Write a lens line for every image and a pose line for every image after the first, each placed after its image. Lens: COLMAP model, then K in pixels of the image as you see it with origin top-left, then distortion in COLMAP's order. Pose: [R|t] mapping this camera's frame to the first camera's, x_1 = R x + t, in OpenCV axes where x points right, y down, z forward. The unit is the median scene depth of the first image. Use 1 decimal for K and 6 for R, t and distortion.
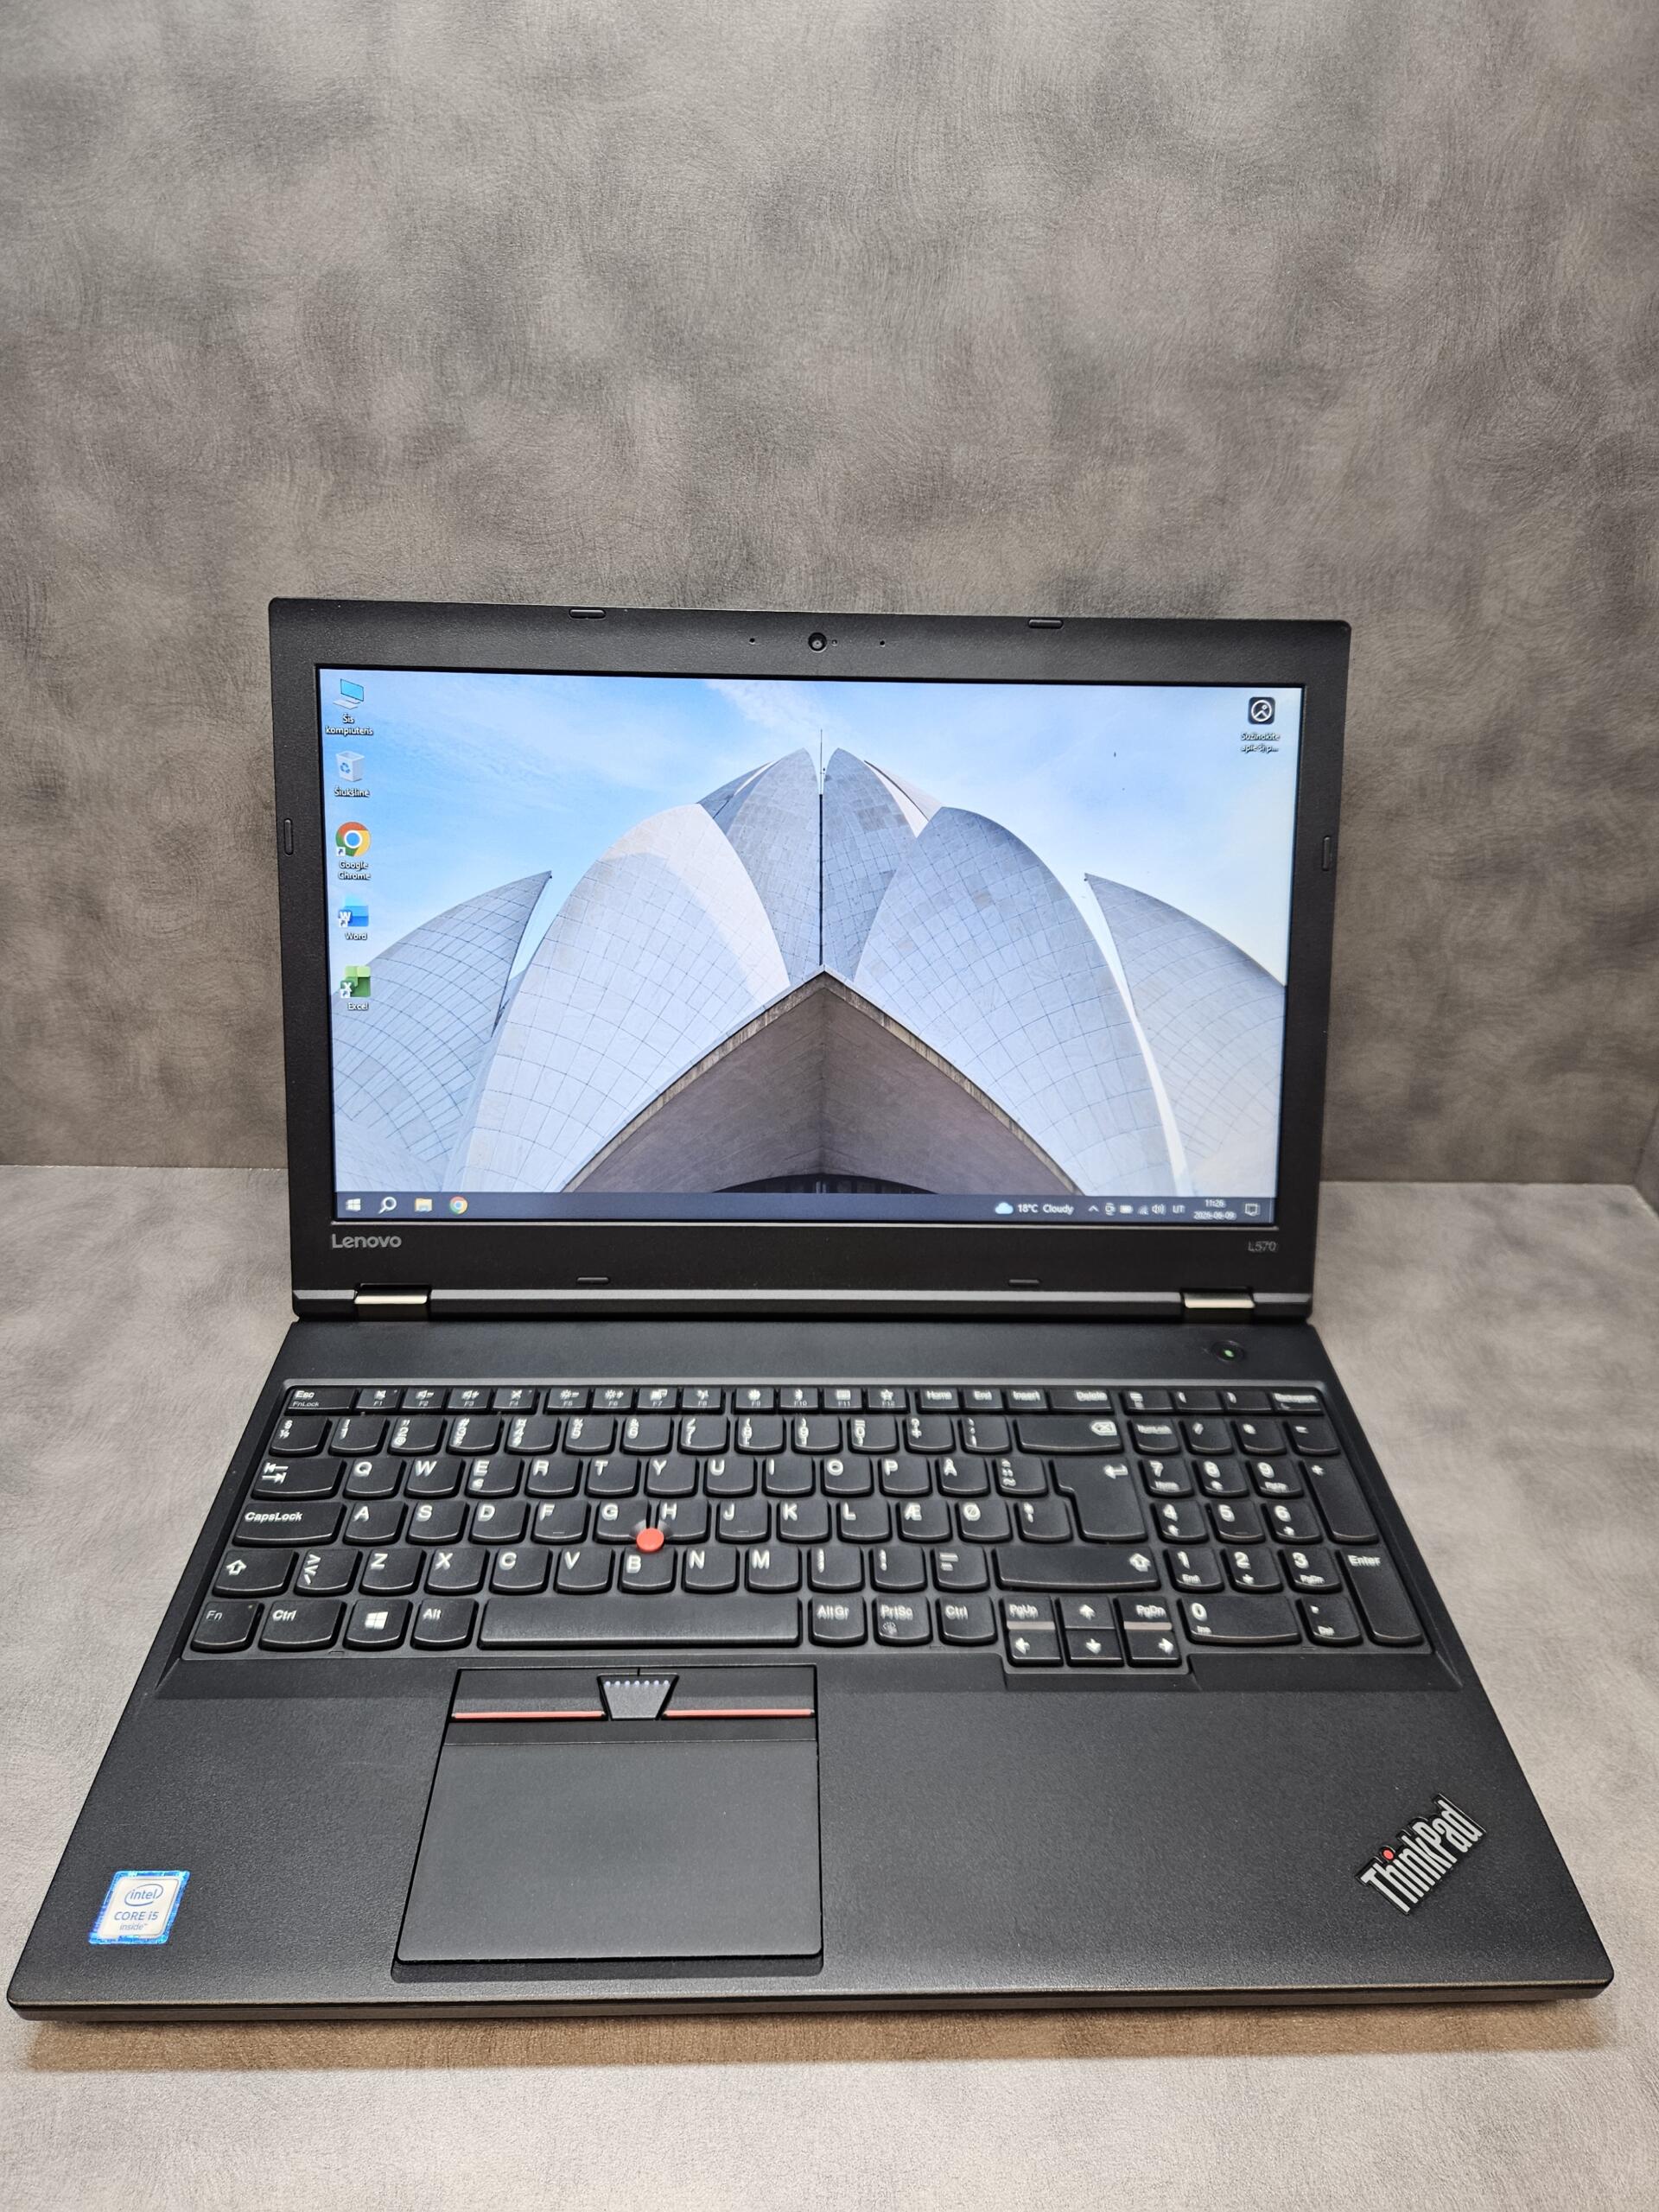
lens RADIAL K [[1502.1, 0, 836.4], [0, 1502.1, 1106.0], [0, 0, 1]] dist [0.049131, -0.061621]
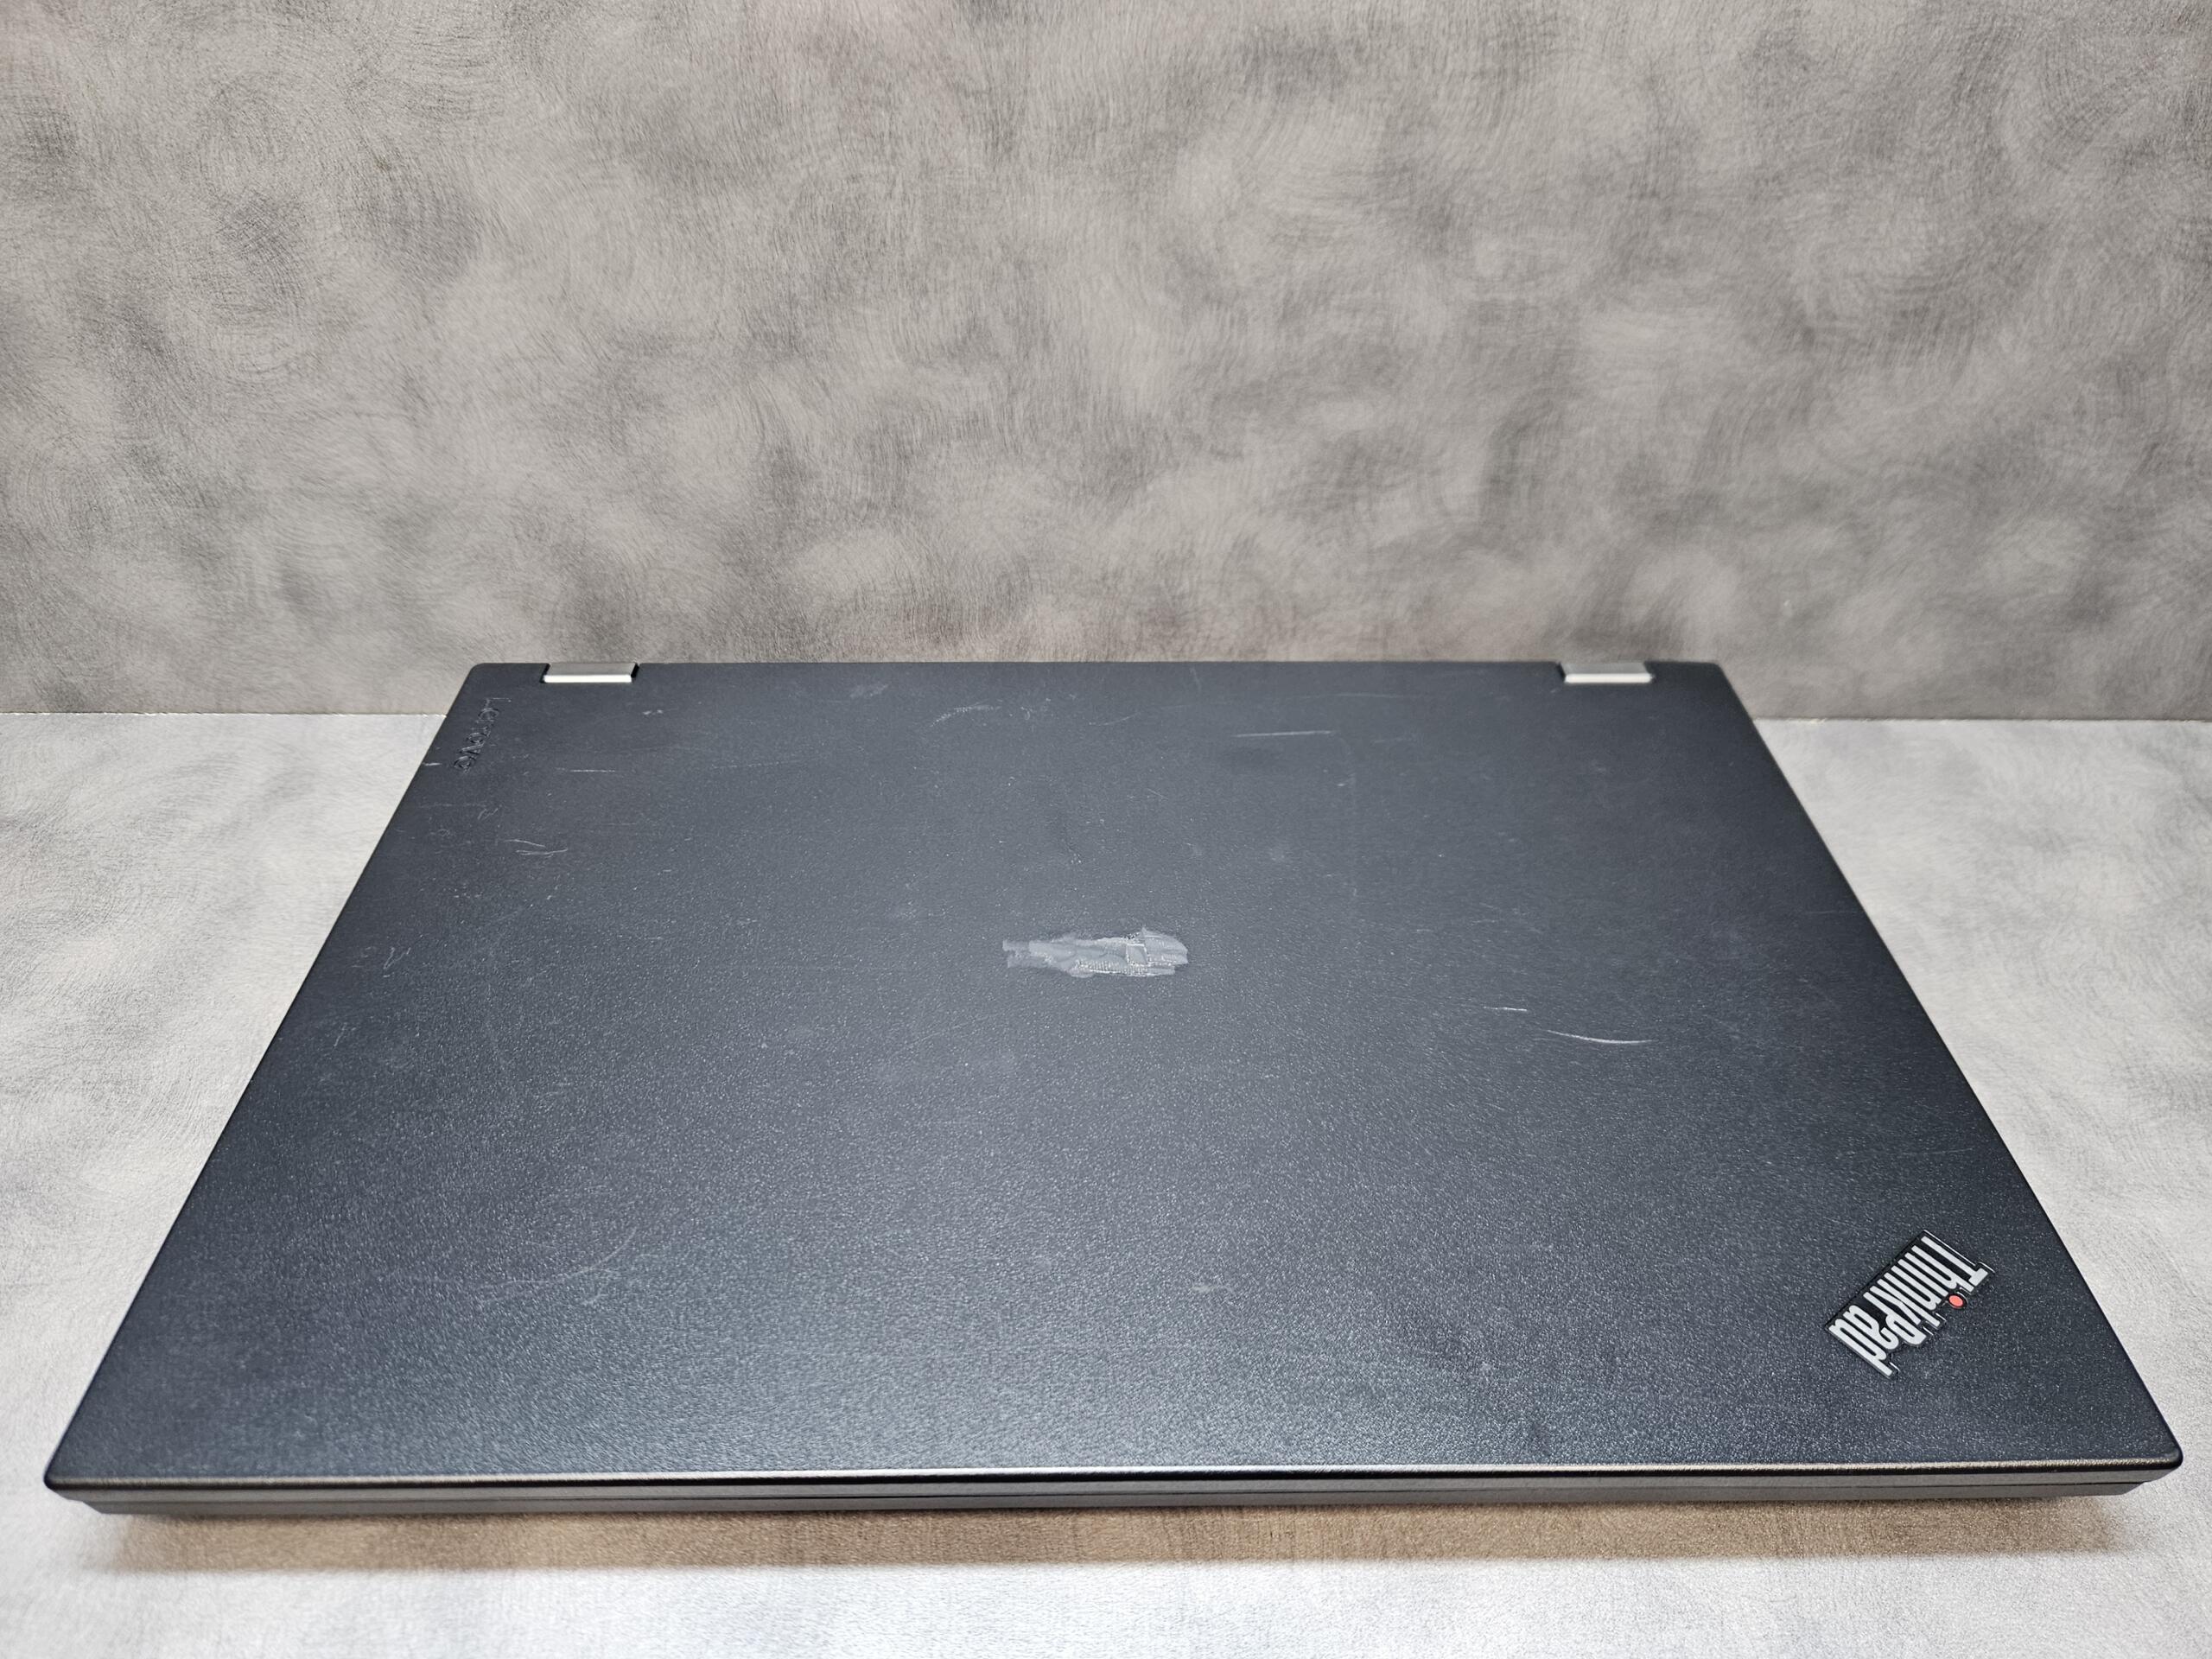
lens RADIAL K [[1502.1, 0, 1095.4], [0, 1502.1, 832.7], [0, 0, 1]] dist [0.049131, -0.061621]
pose [[0.999575, -0.005026, -0.028711, -0.058400], [0.009214, 0.988997, 0.147649, -0.008613], [0.027653, -0.147851, 0.988623, 0.351091]]
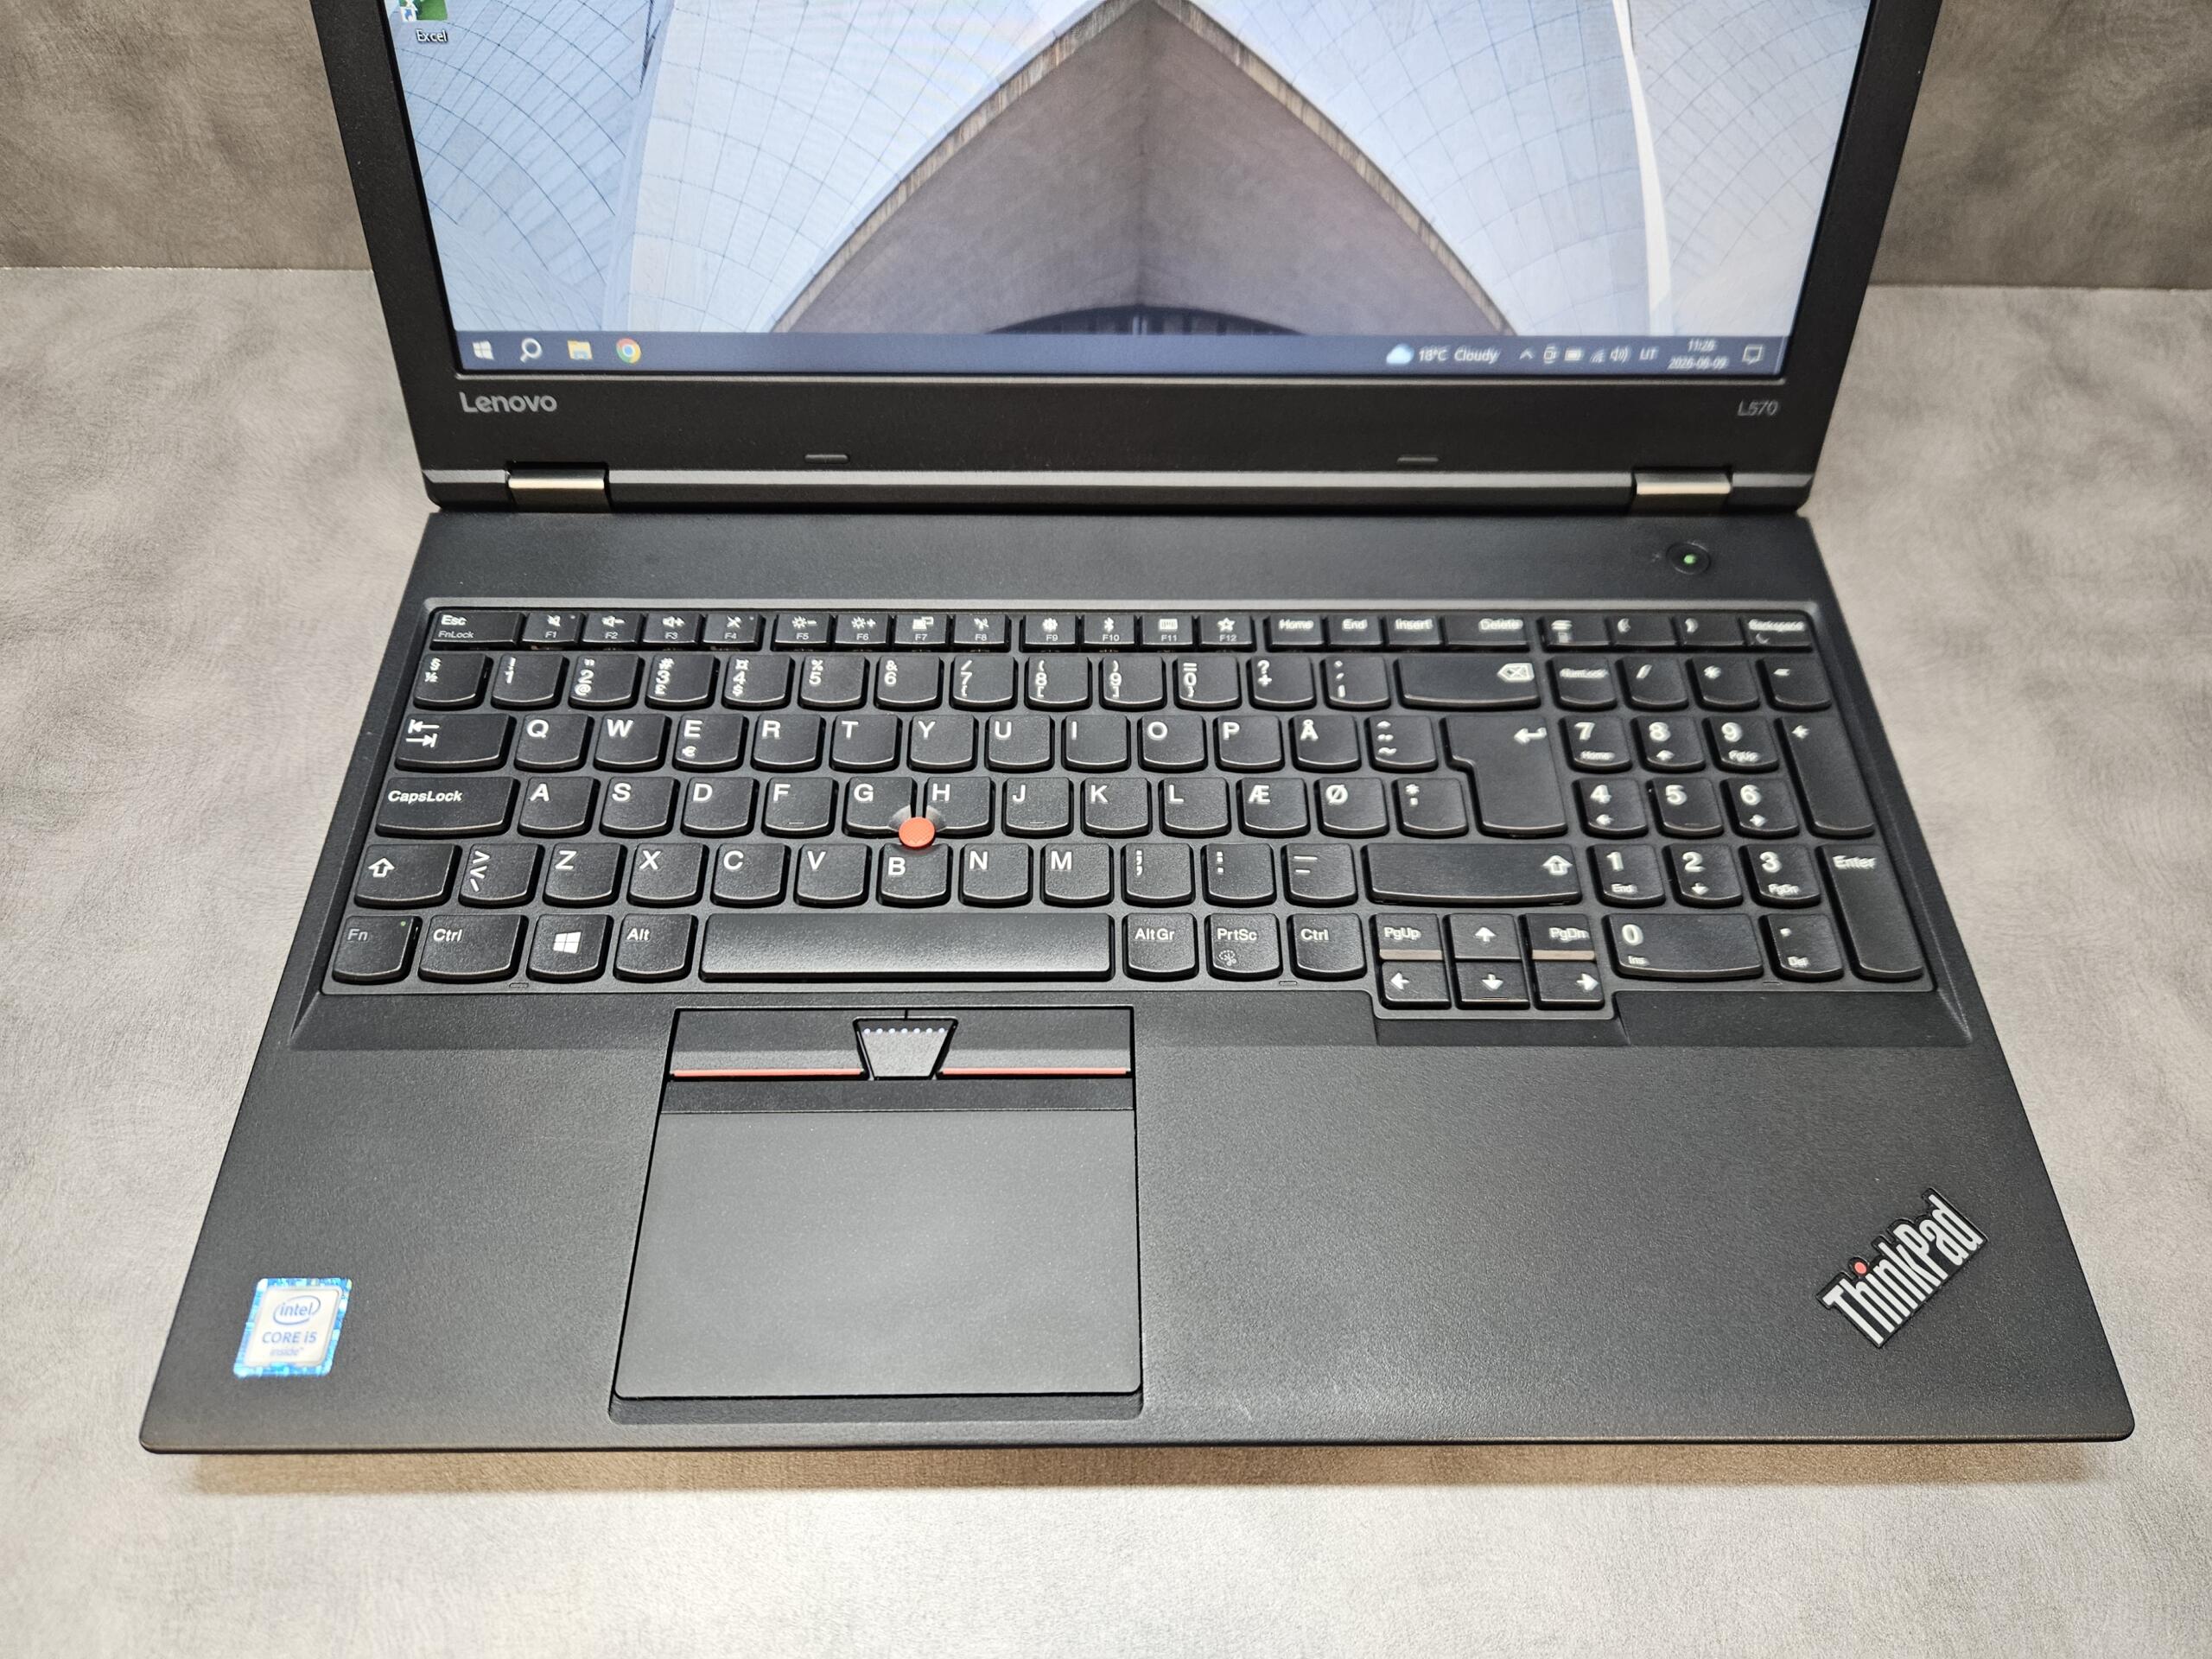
lens RADIAL K [[1506.4, 0, 1102.0], [0, 1506.4, 829.9], [0, 0, 1]] dist [0.037316, -0.046335]
pose [[0.999655, 0.008535, -0.024838, -0.008495], [0.002930, 0.903577, 0.428415, -0.035548], [0.026099, -0.428340, 0.903241, 0.265215]]
